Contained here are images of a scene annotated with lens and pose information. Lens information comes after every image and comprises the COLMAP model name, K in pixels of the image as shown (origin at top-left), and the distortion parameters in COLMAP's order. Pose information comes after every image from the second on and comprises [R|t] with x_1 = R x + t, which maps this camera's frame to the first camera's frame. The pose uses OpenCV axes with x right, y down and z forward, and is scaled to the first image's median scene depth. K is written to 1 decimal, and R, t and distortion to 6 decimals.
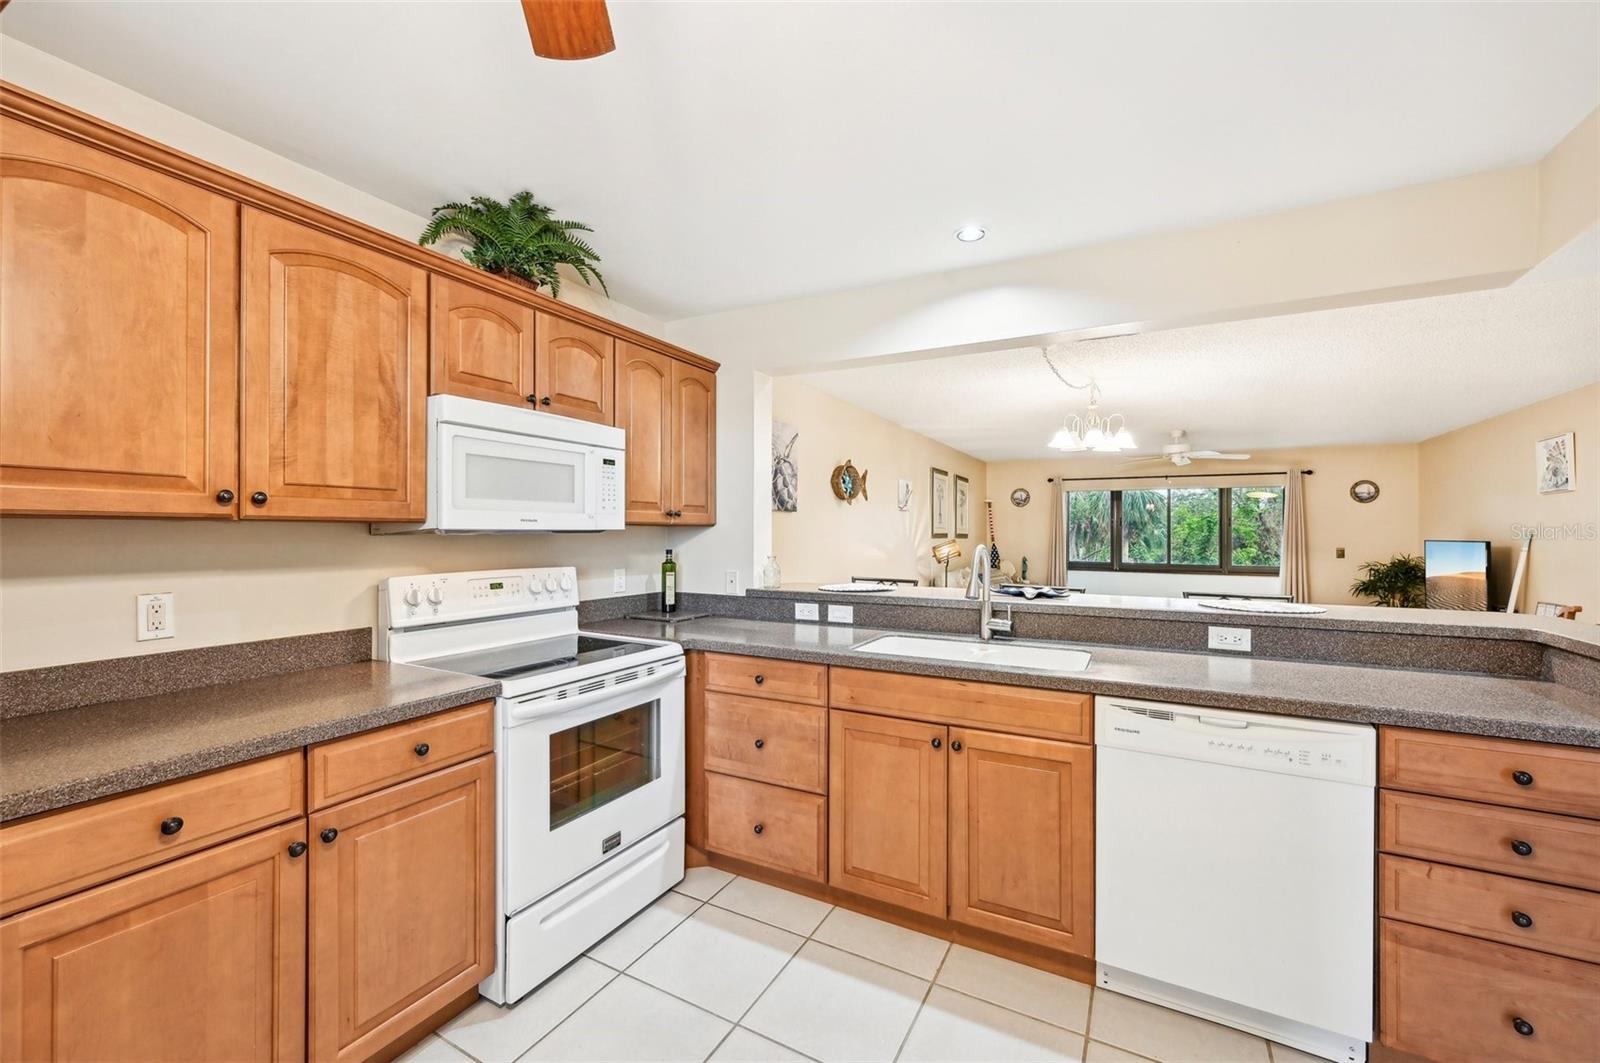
lens RADIAL K [[642.9, 0, 799.8], [0, 642.9, 533.0], [0, 0, 1]] dist [0.000230, 0.000186]
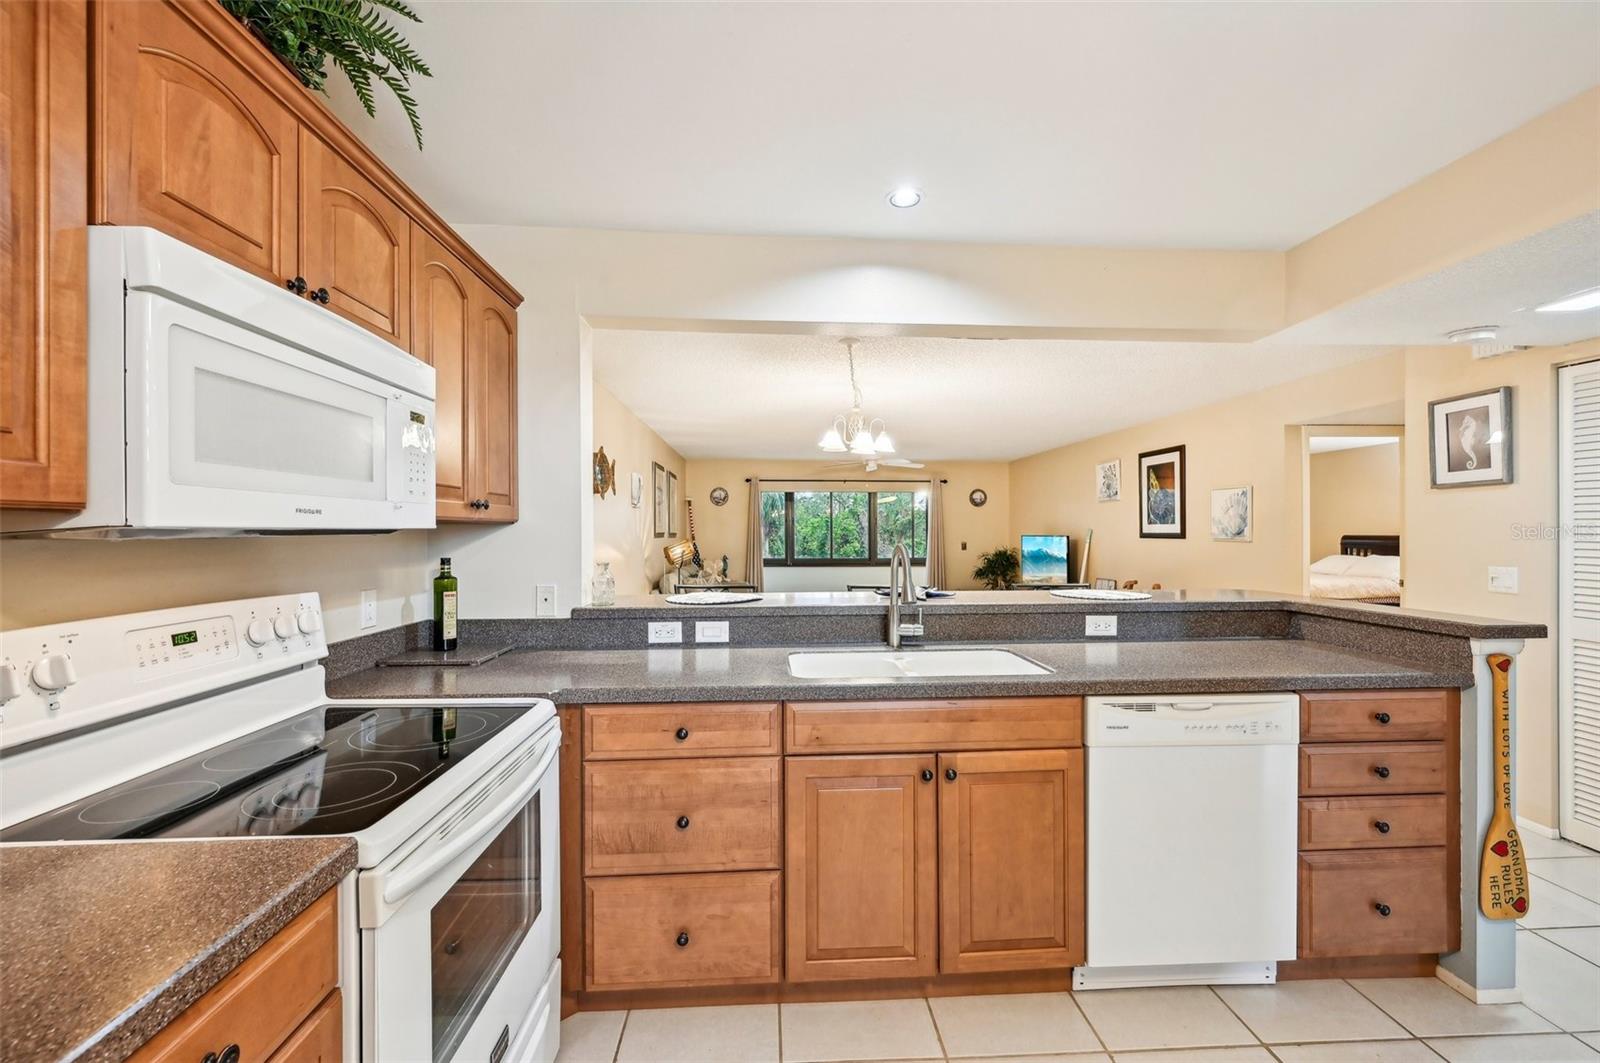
lens RADIAL K [[645.6, 0, 802.6], [0, 645.6, 533.0], [0, 0, 1]] dist [0.000325, -0.000034]
pose [[0.849567, -0.005776, 0.527449, -0.339001], [0.004907, 0.999983, 0.003047, -0.000957], [-0.527458, -0.000001, 0.849581, 0.314143]]
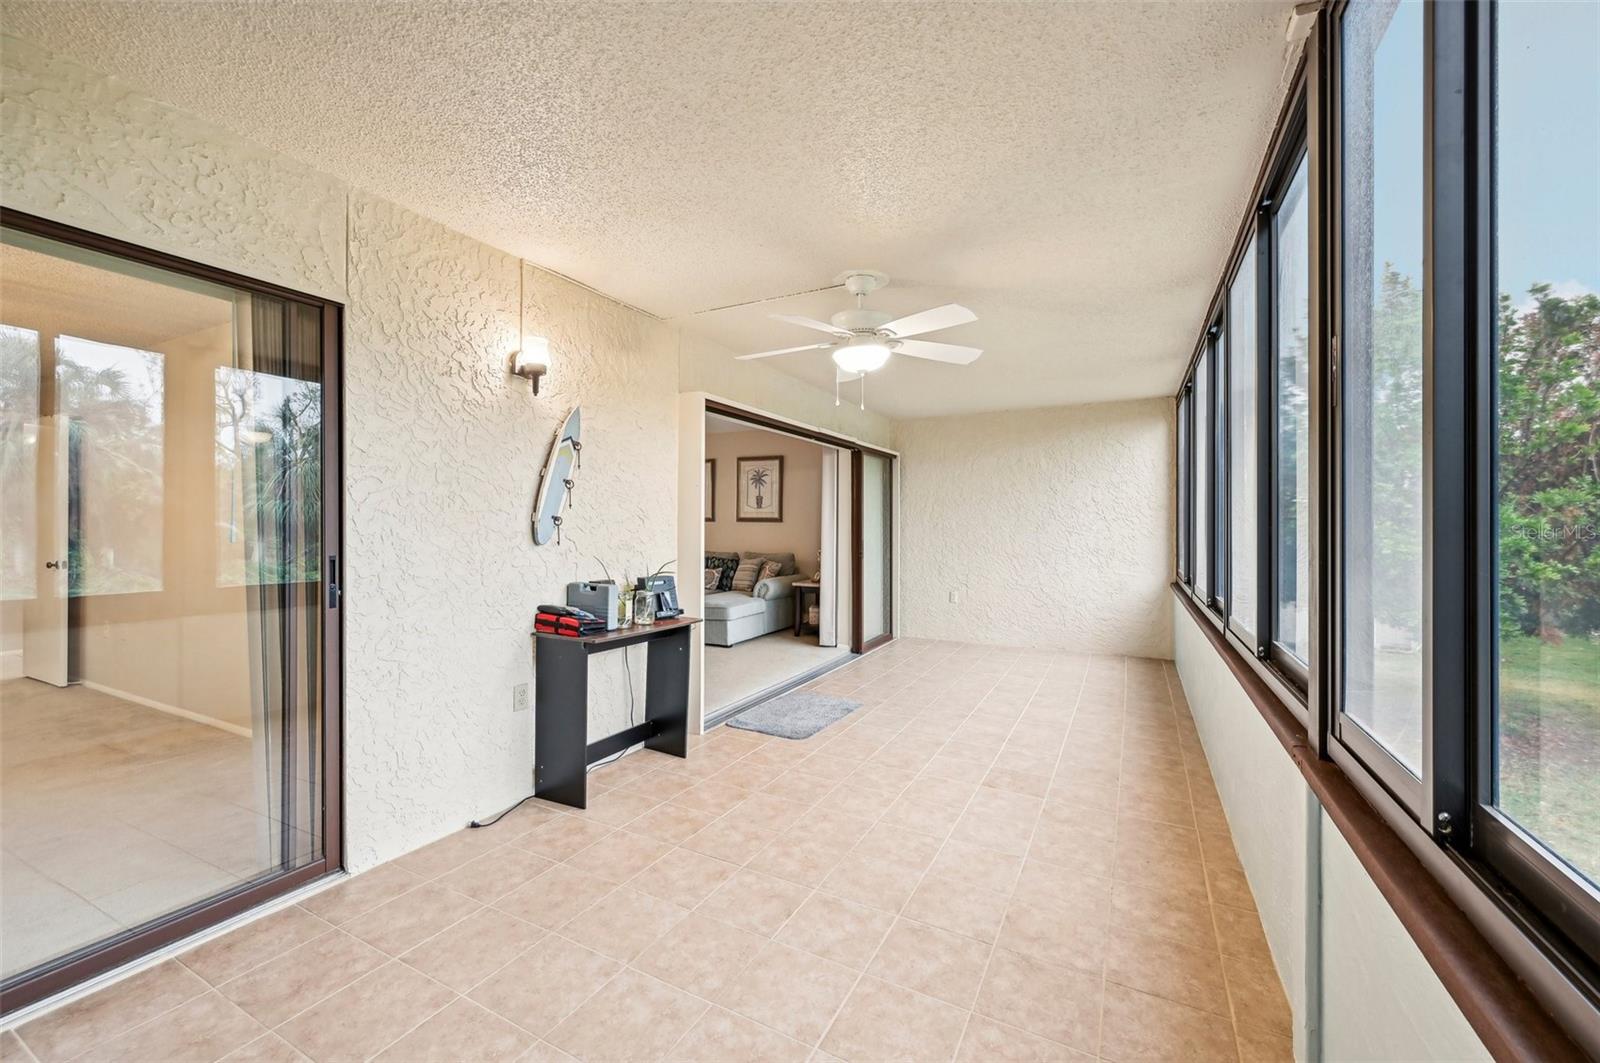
lens RADIAL K [[643.8, 0, 799.5], [0, 643.8, 524.8], [0, 0, 1]] dist [0.000076, 0.000129]
pose [[0.021834, -0.006387, -0.999741, 4.518402], [-0.000842, 0.999979, -0.006407, 0.069750], [0.999761, 0.000981, 0.021828, 3.933840]]
